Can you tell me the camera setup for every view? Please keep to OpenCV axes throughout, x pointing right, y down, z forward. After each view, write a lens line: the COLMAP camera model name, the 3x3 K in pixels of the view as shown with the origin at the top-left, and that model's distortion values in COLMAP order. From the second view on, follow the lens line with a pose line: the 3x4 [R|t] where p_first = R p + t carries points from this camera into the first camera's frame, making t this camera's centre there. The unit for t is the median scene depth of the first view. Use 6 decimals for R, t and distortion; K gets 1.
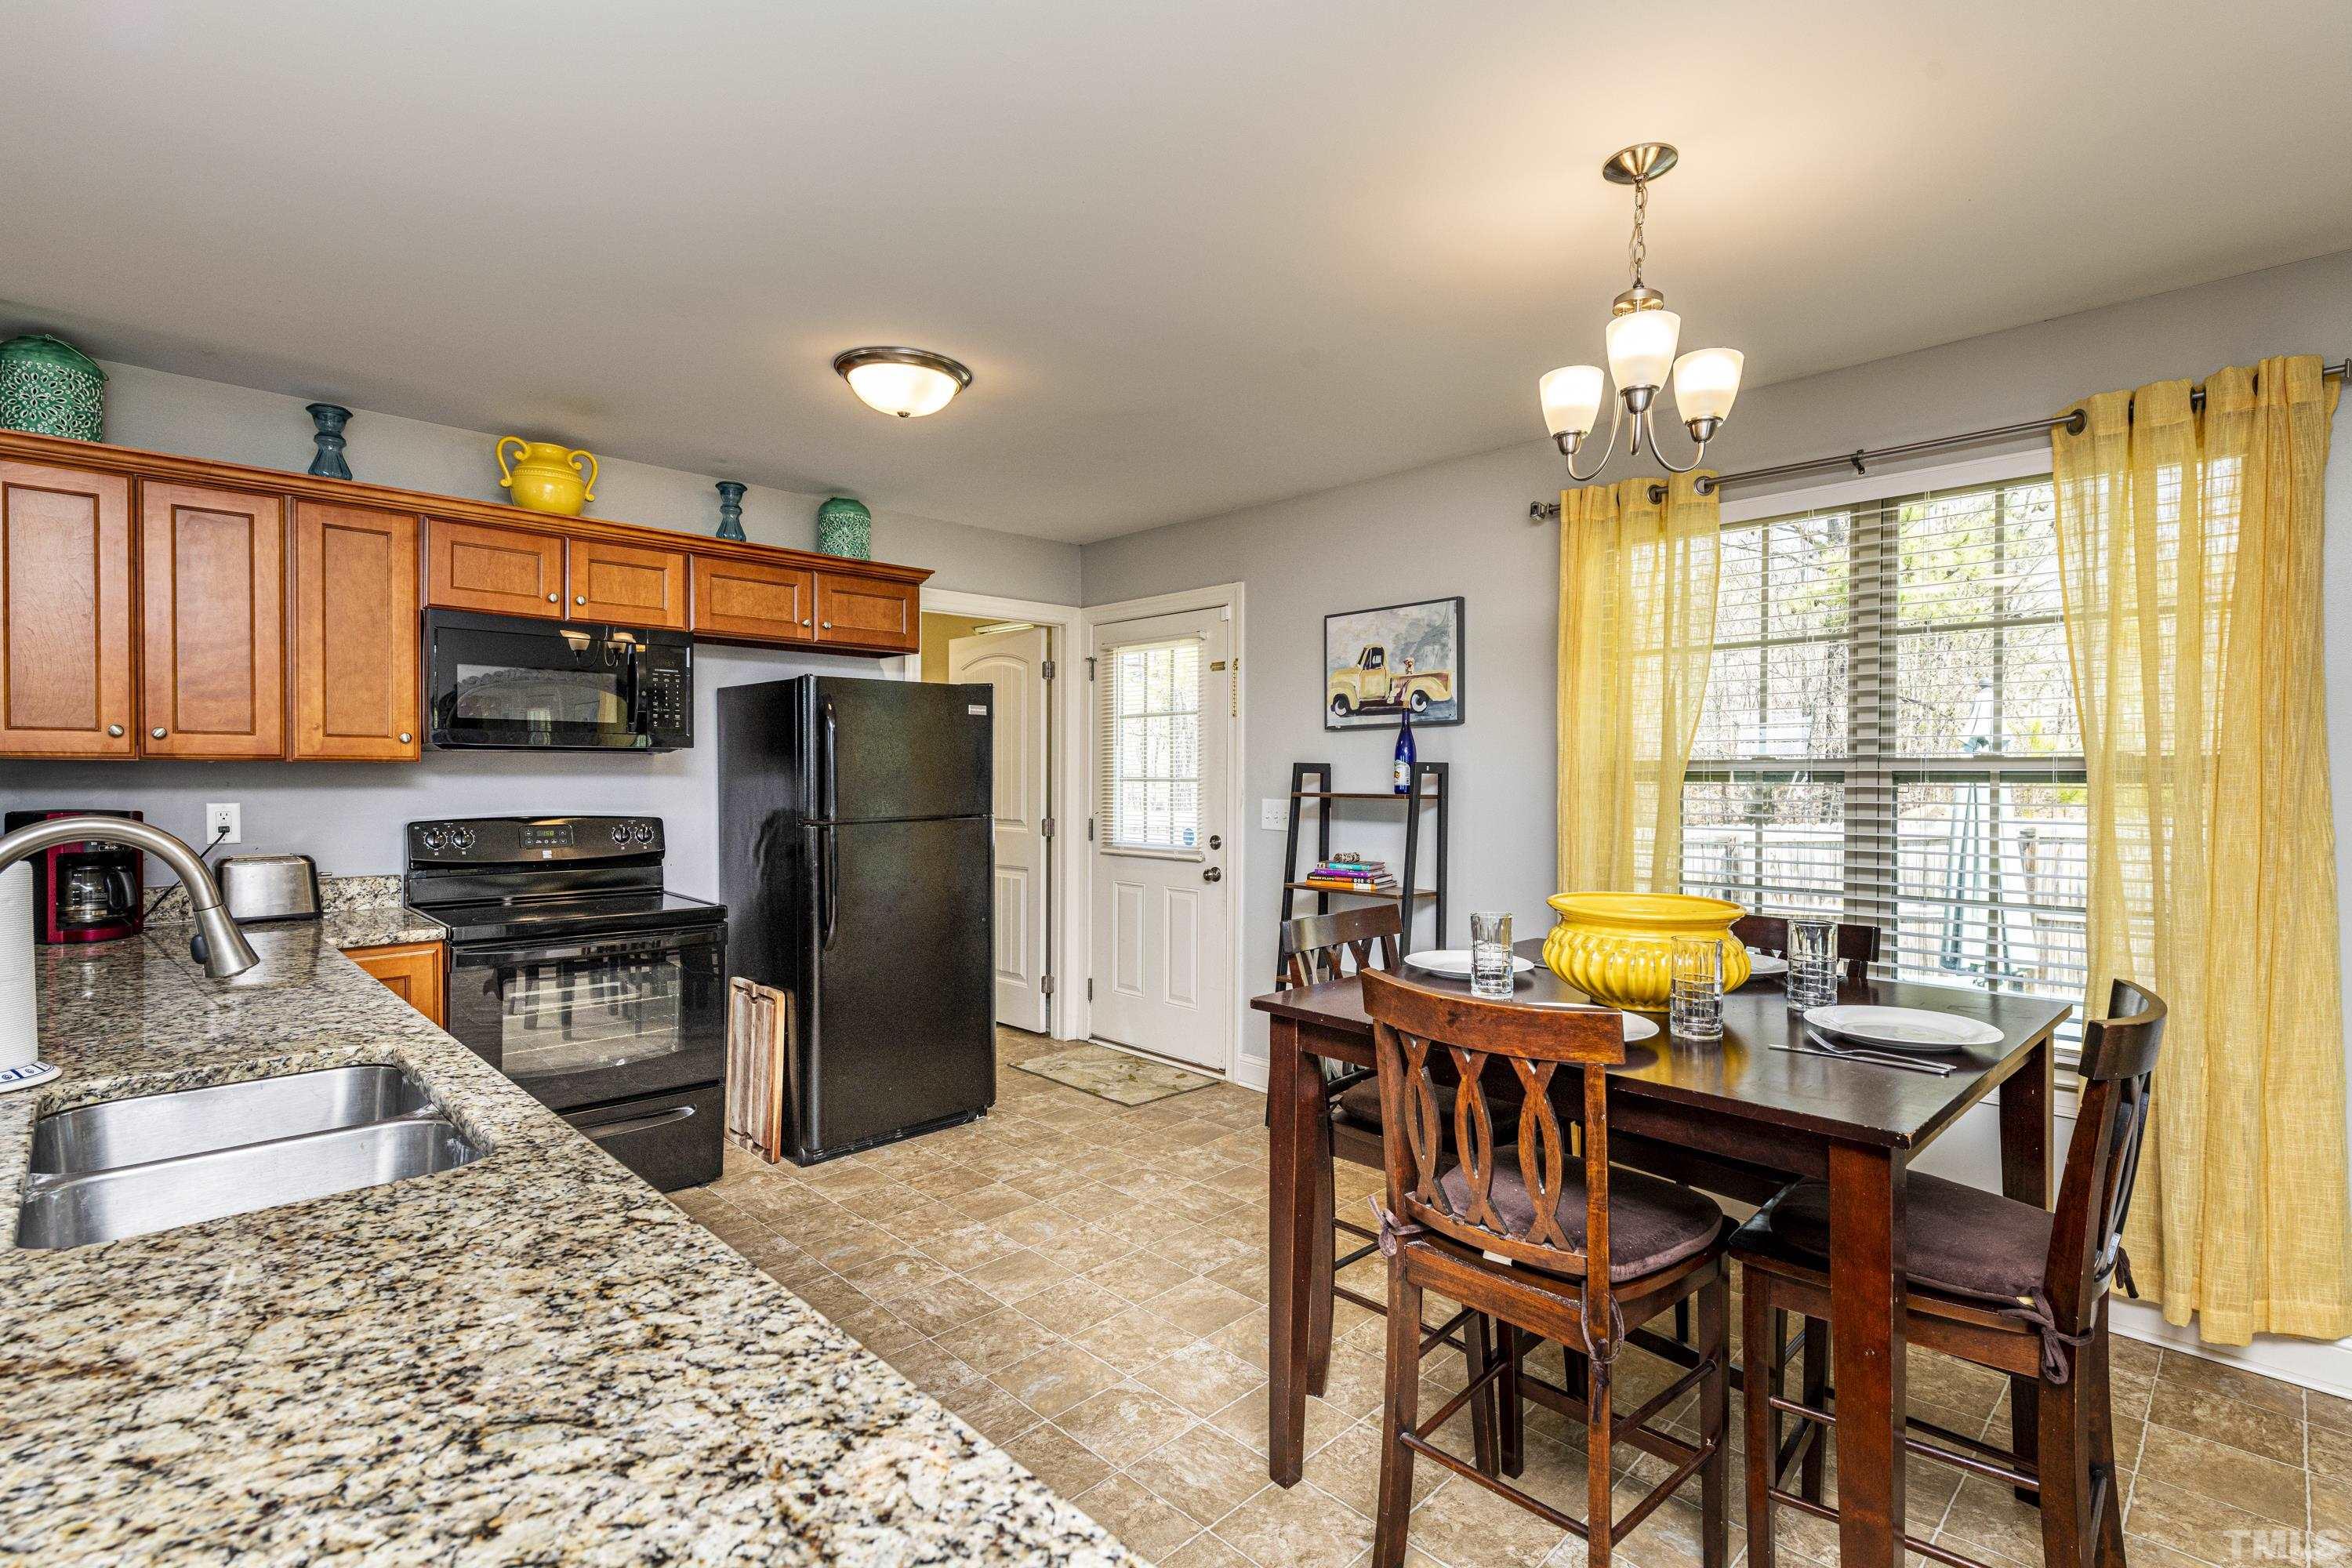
lens RADIAL K [[1155.6, 0, 1200.9], [0, 1155.6, 776.2], [0, 0, 1]] dist [0.057382, -0.028944]
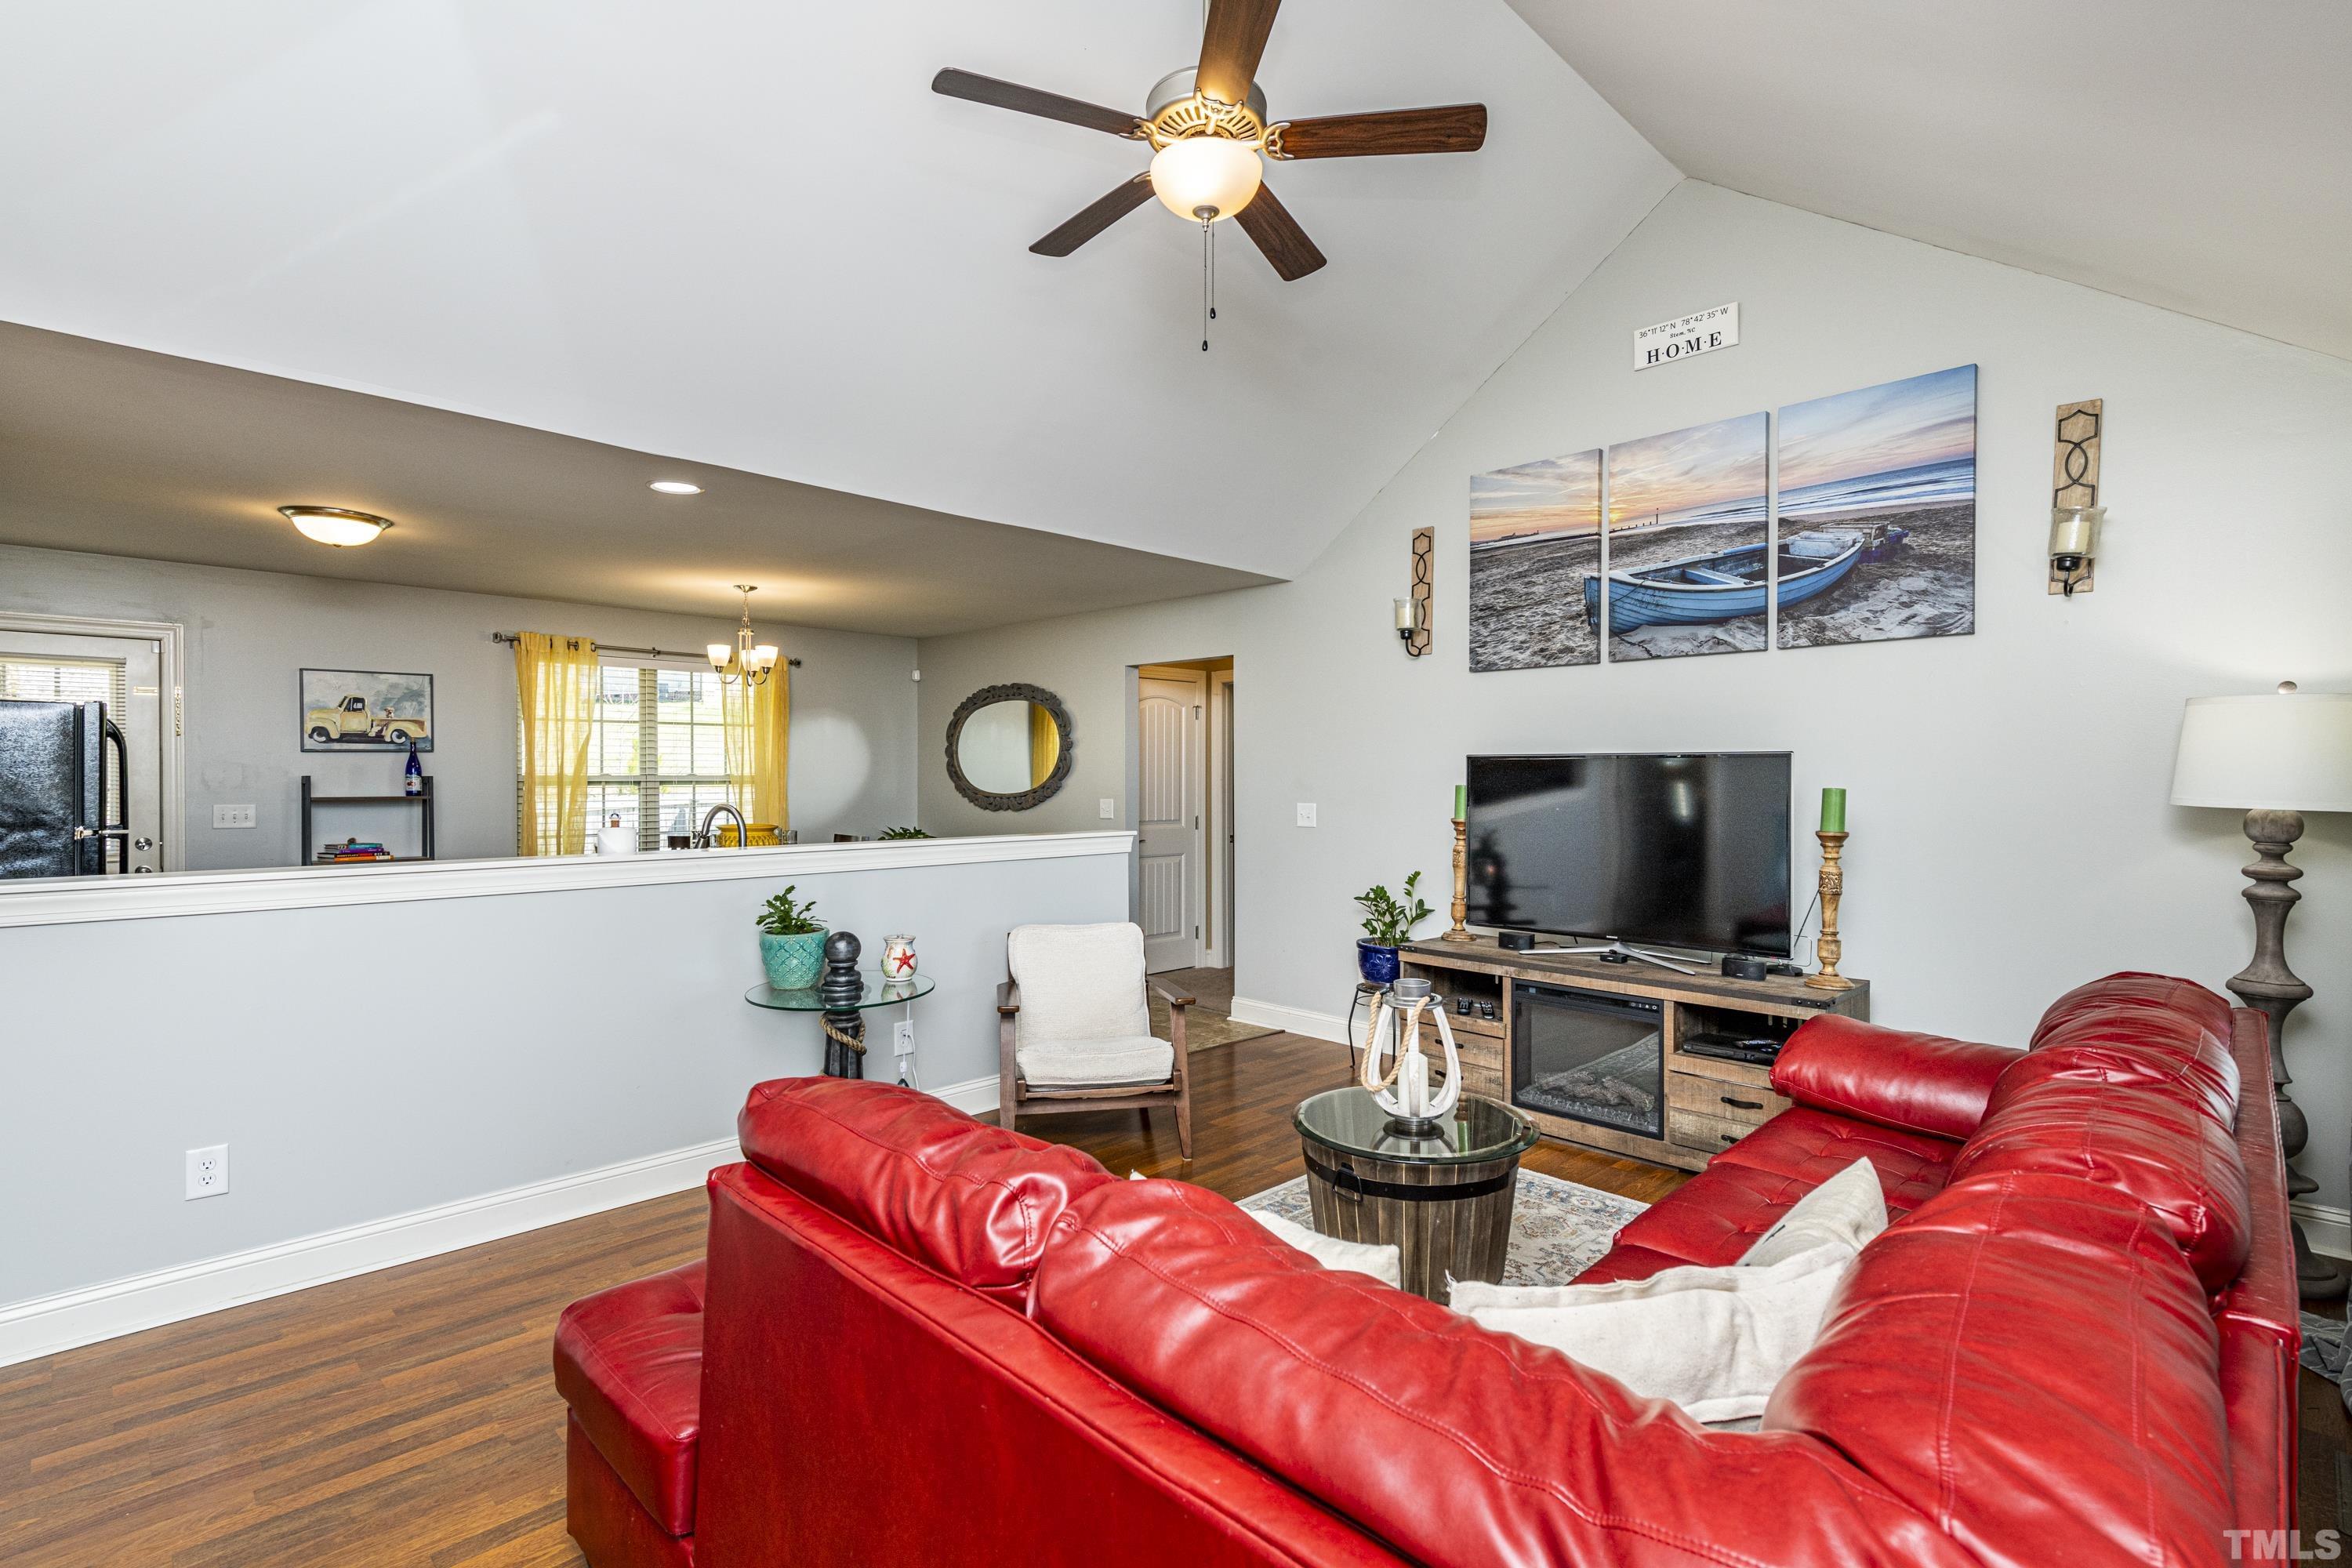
lens RADIAL K [[1093.4, 0, 1177.0], [0, 1093.4, 785.8], [0, 0, 1]] dist [0.001263, -0.001292]
pose [[0.035674, -0.012503, 0.999285, -1.441044], [0.005087, 0.999911, 0.012329, -0.013470], [-0.999351, 0.004643, 0.035735, -0.101631]]
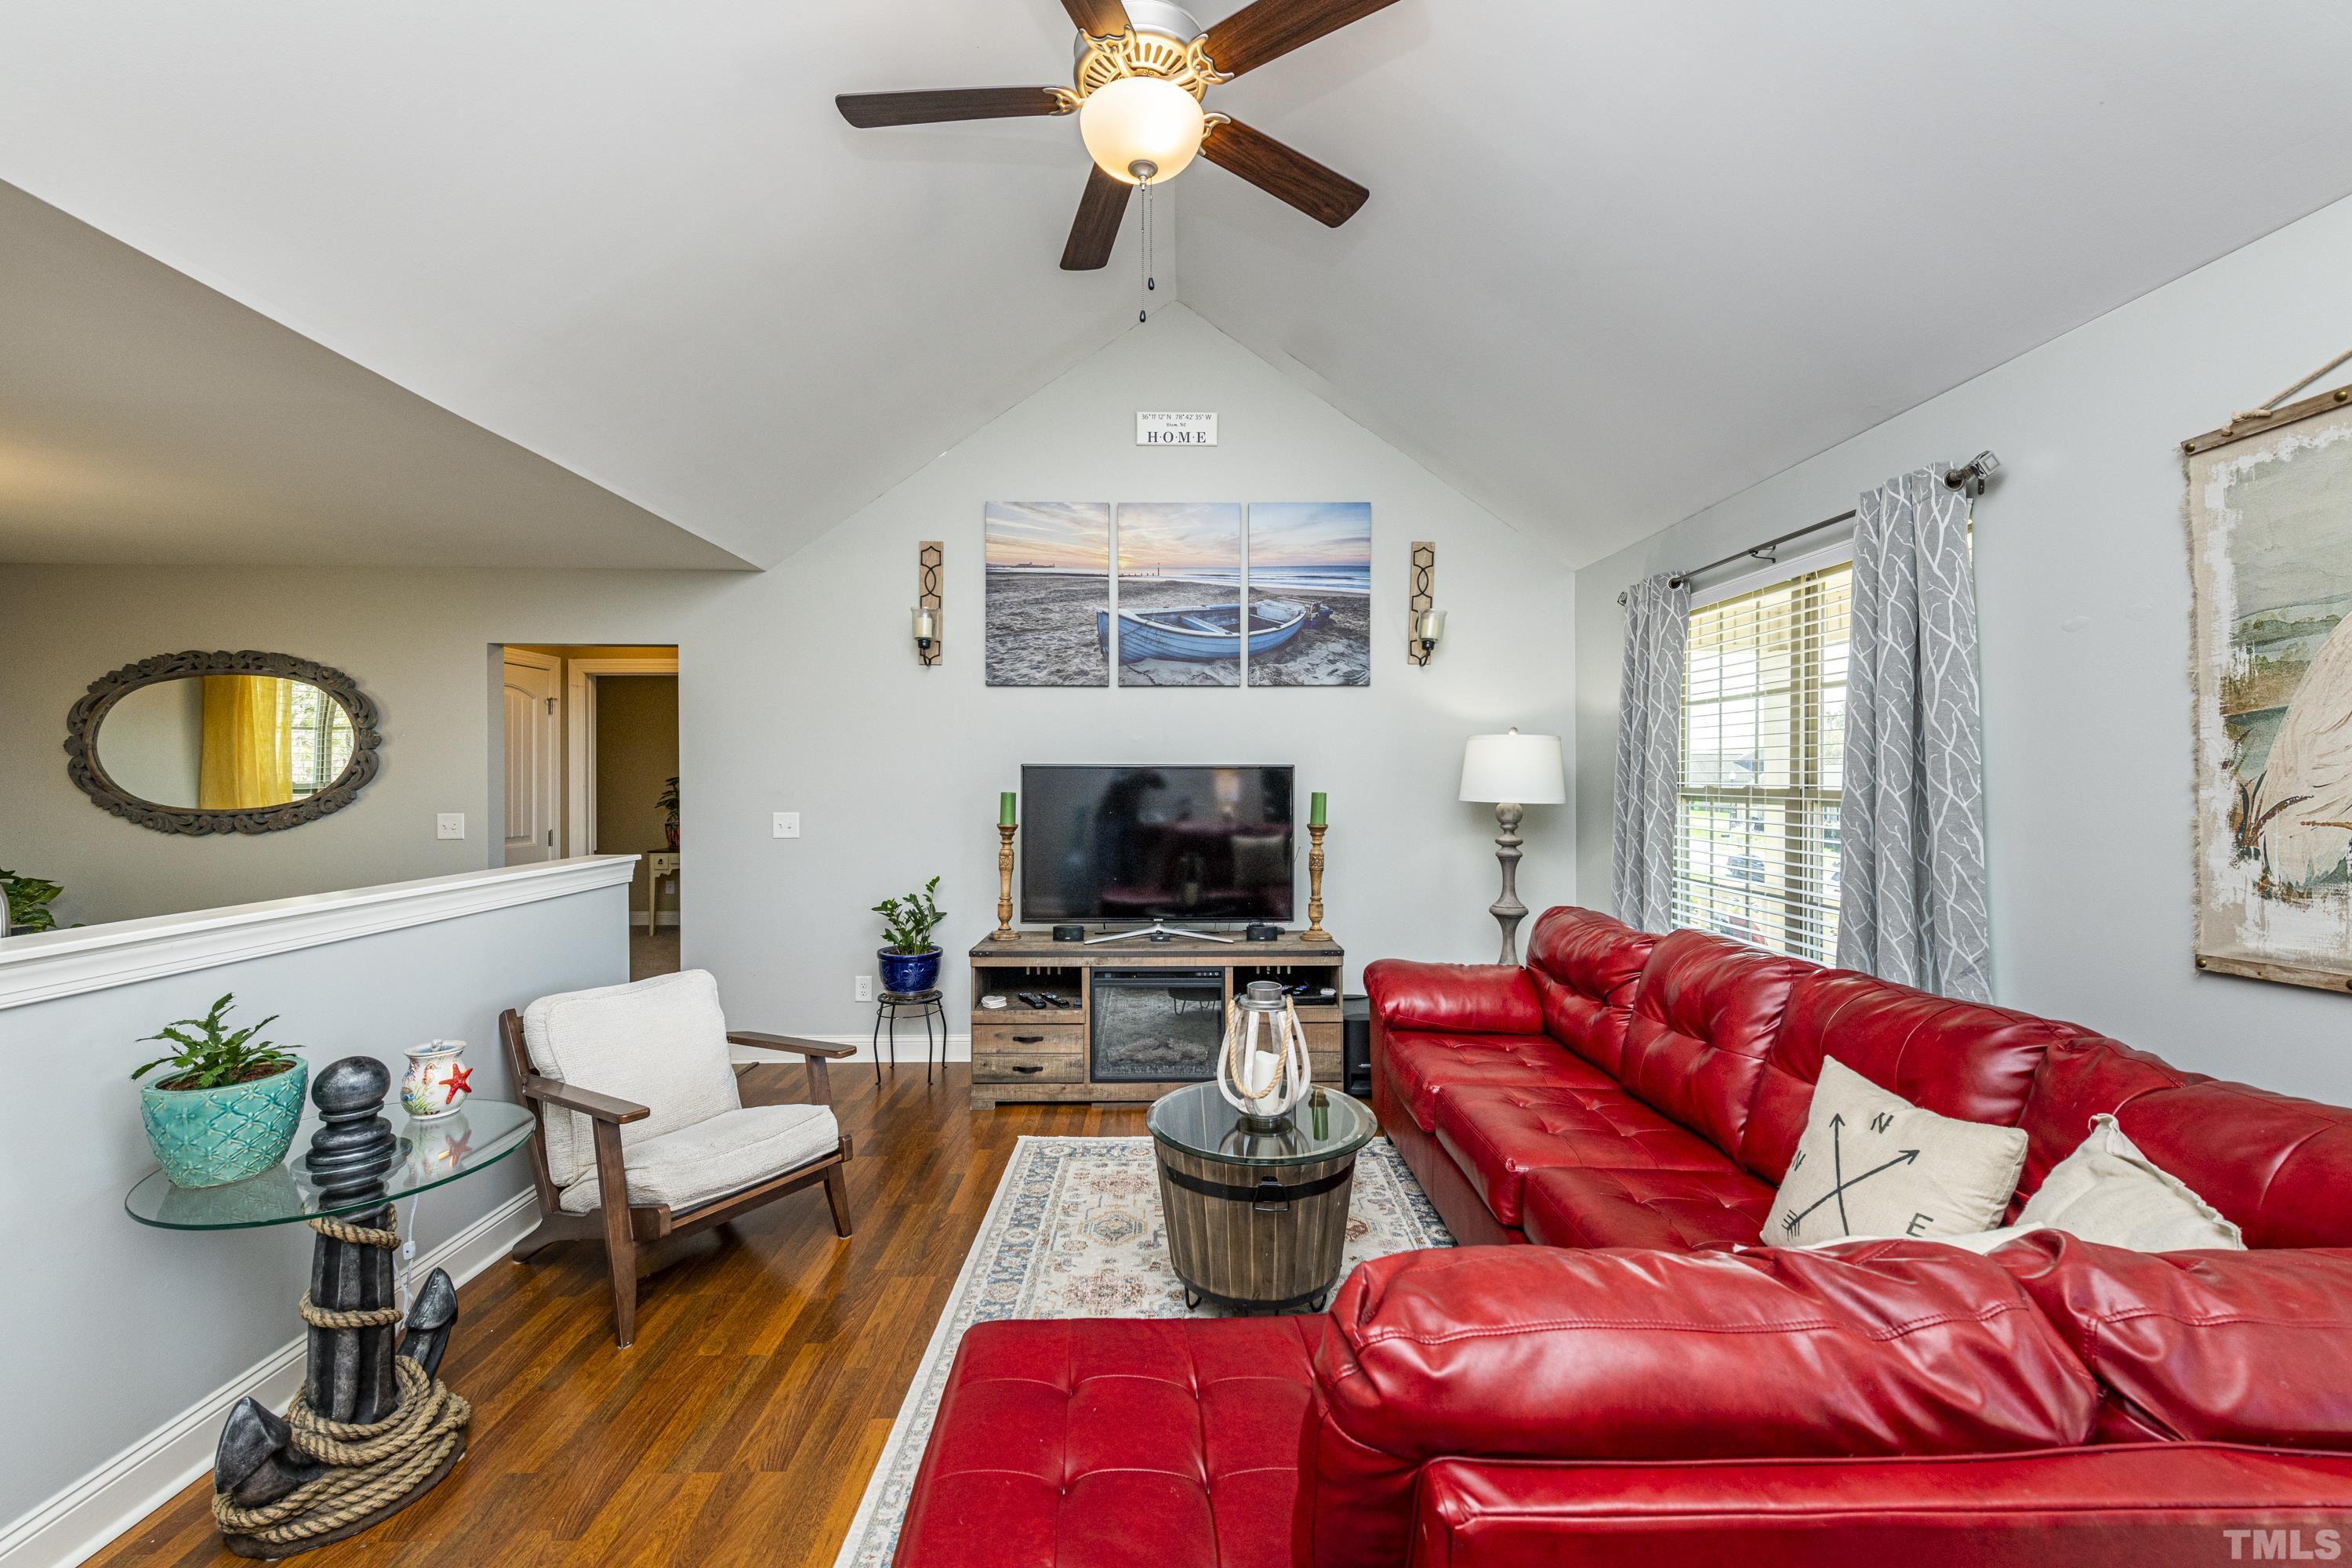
lens RADIAL K [[947.4, 0, 1181.7], [0, 947.4, 774.2], [0, 0, 1]] dist [0.016074, -0.006432]
pose [[-0.704334, -0.003331, 0.709861, -1.132754], [0.002240, 0.999974, 0.006915, -0.027354], [-0.709866, 0.006460, -0.704308, 0.296802]]
